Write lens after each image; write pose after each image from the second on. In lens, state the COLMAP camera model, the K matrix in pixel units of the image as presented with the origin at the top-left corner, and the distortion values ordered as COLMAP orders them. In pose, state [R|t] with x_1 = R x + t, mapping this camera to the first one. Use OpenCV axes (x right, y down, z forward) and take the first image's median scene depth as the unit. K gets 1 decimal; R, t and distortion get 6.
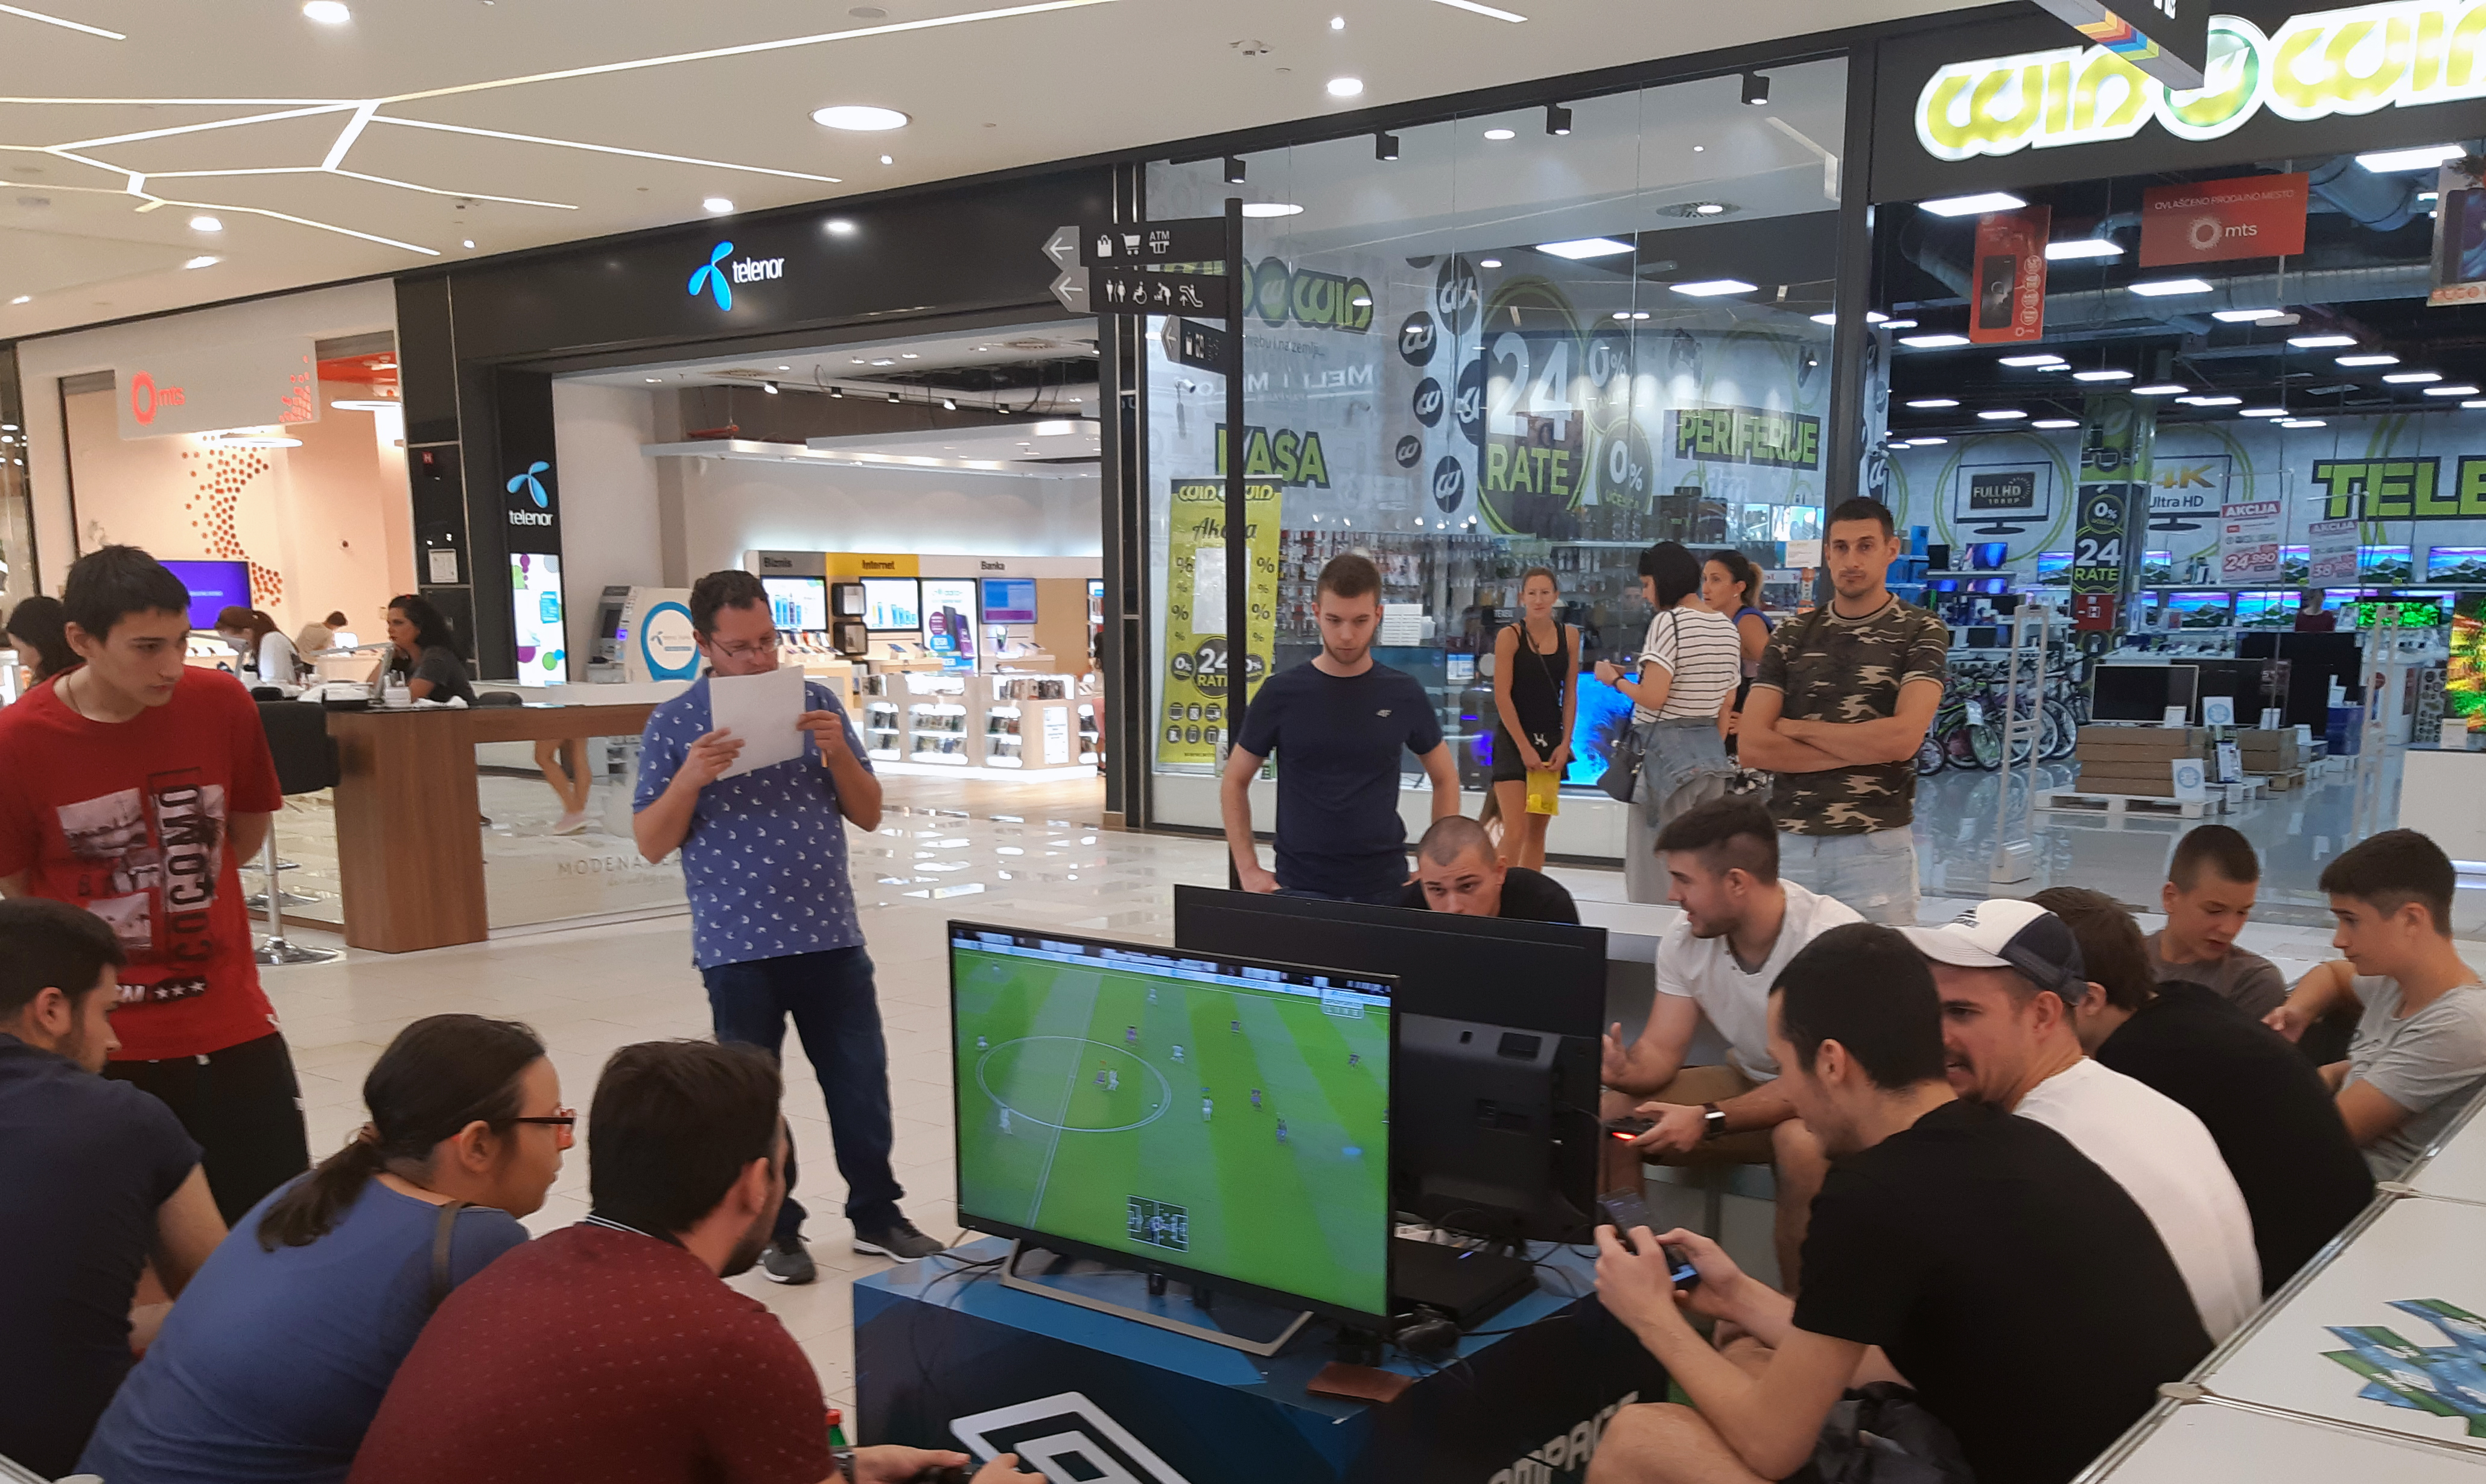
lens RADIAL K [[2151.2, 0, 1285.9], [0, 2151.2, 1065.4], [0, 0, 1]] dist [0.006342, -0.033572]
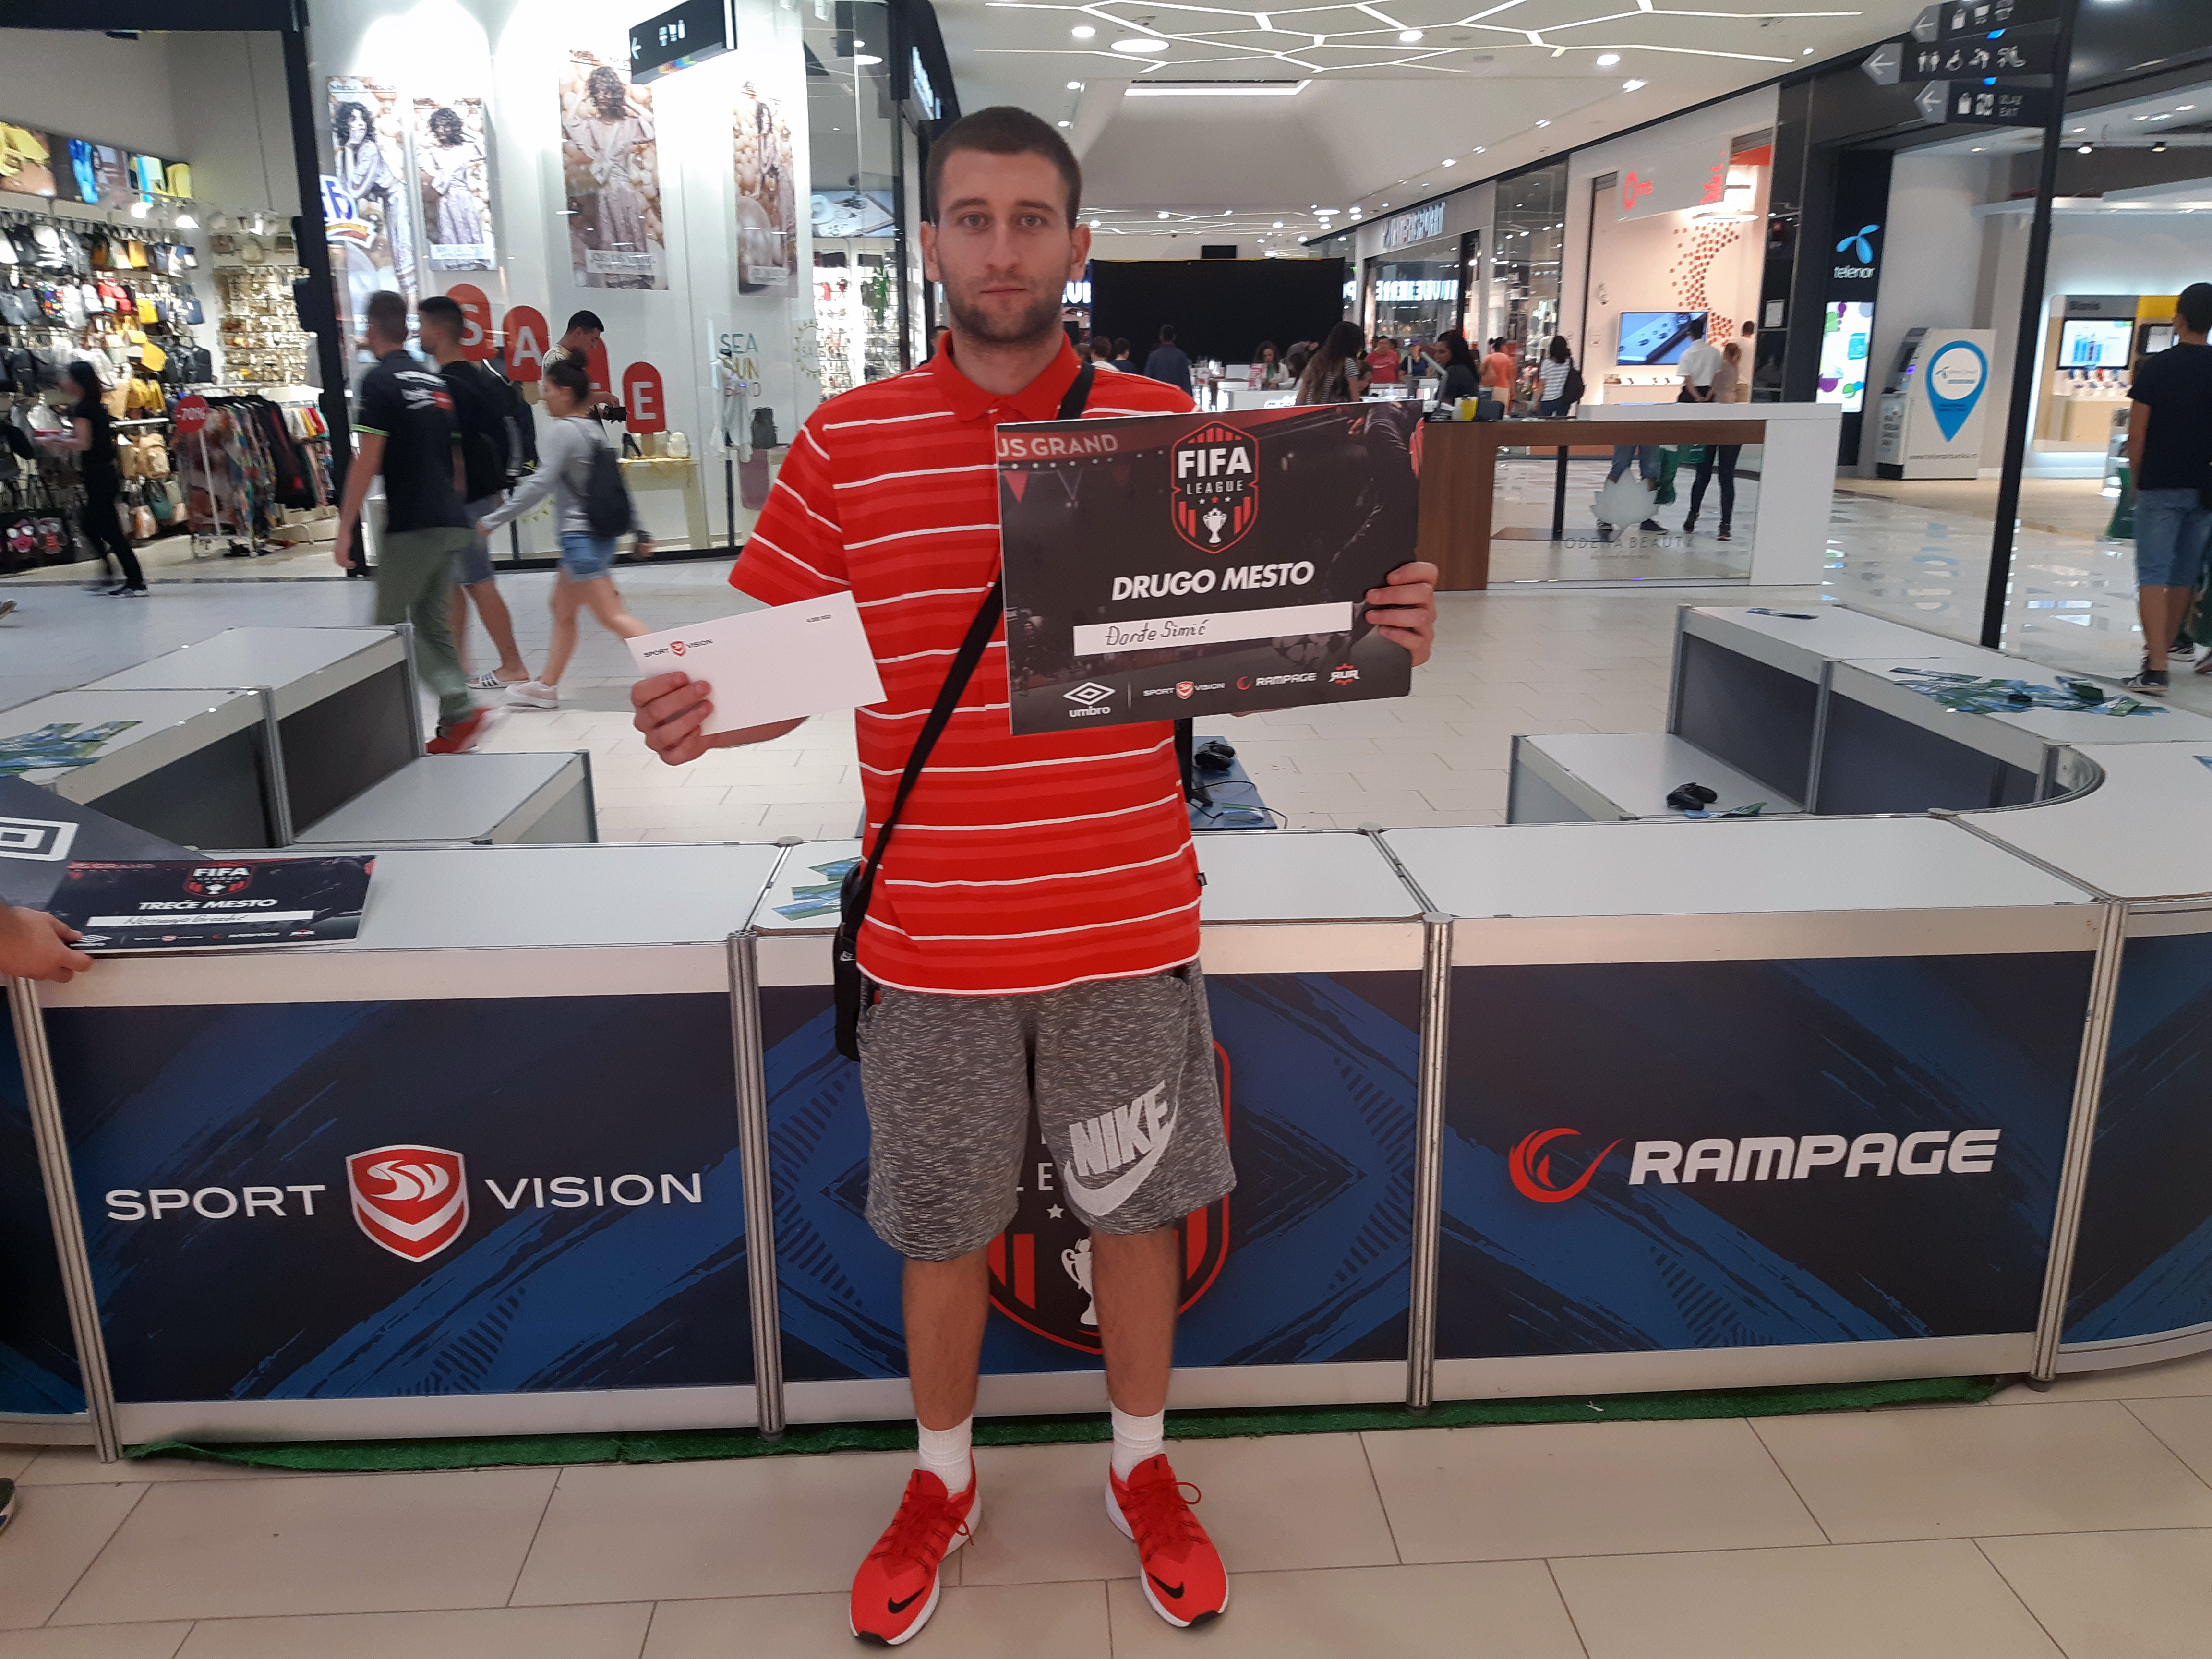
lens RADIAL K [[1731.8, 0, 1170.6], [0, 1731.8, 851.0], [0, 0, 1]] dist [0.049162, -0.089846]
pose [[0.674951, 0.202253, -0.709602, 0.157506], [-0.151157, 0.979204, 0.135320, -0.005884], [0.722214, 0.015927, 0.691486, 0.032027]]
